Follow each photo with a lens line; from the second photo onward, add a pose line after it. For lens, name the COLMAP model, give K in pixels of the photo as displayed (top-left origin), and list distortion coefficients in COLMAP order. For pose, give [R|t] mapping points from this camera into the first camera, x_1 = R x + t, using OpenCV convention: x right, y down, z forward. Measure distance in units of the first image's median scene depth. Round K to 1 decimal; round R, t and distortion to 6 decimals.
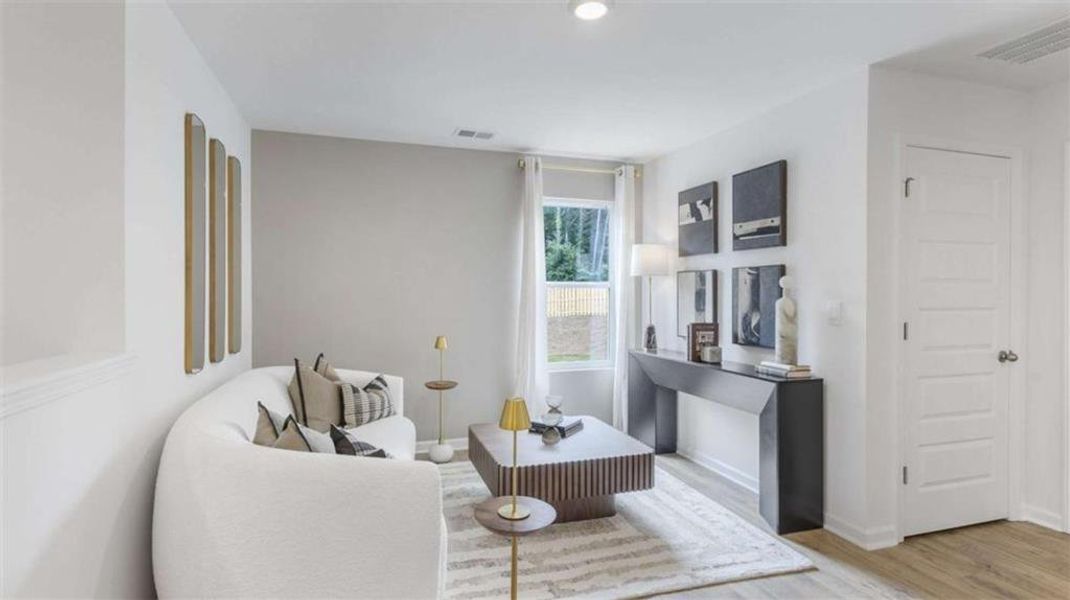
lens RADIAL K [[508.0, 0, 533.3], [0, 508.0, 296.1], [0, 0, 1]] dist [-0.001594, -0.000769]
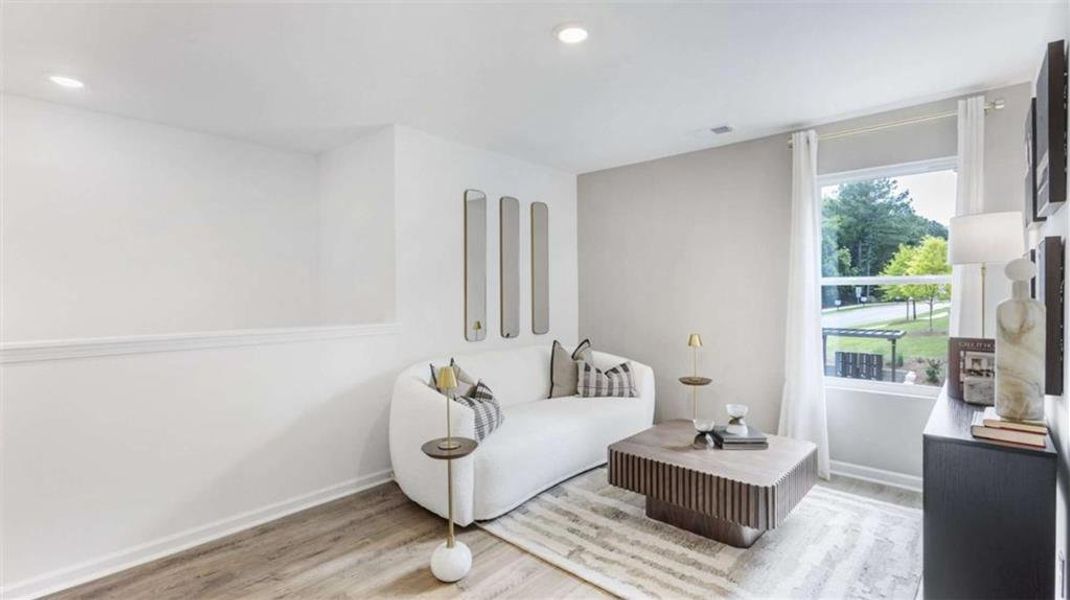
lens RADIAL K [[508.0, 0, 533.2], [0, 508.0, 298.2], [0, 0, 1]] dist [-0.001594, -0.000769]
pose [[0.492651, 0.004099, -0.870218, 0.652310], [0.000081, 0.999989, 0.004757, 0.000792], [0.870227, -0.002414, 0.492645, 0.237179]]
